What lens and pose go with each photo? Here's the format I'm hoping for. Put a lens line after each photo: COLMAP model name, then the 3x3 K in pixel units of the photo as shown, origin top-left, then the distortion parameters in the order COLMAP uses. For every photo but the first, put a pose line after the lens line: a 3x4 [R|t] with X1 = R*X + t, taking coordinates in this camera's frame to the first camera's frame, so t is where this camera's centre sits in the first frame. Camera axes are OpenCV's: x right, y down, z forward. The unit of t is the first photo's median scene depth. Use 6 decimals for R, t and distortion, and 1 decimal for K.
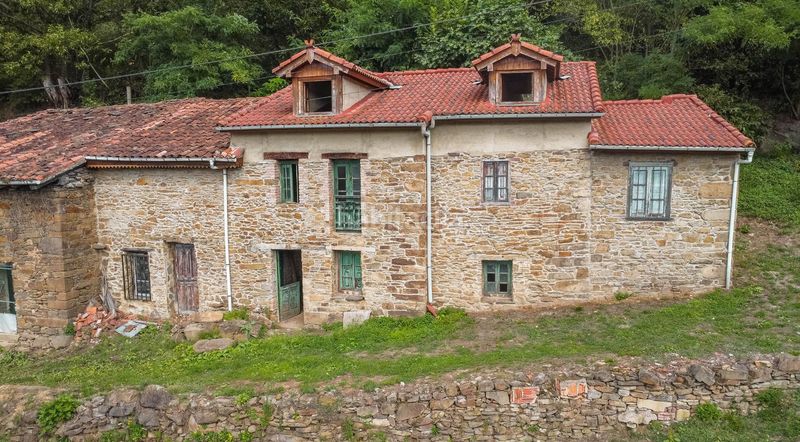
lens RADIAL K [[596.3, 0, 386.9], [0, 596.3, 257.0], [0, 0, 1]] dist [-0.008663, -0.030016]
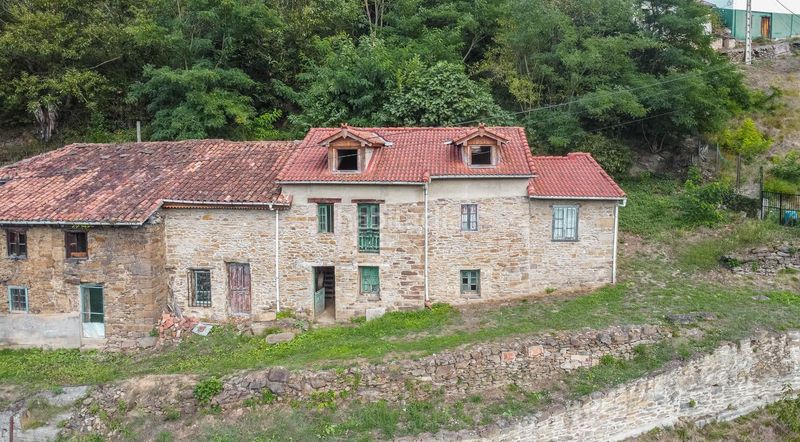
lens RADIAL K [[602.3, 0, 400.5], [0, 602.3, 219.5], [0, 0, 1]] dist [0.001710, -0.002219]
pose [[0.980455, -0.019006, 0.195821, -0.285170], [0.024216, 0.999413, -0.024244, -0.089606], [-0.195245, 0.028512, 0.980340, -0.455437]]
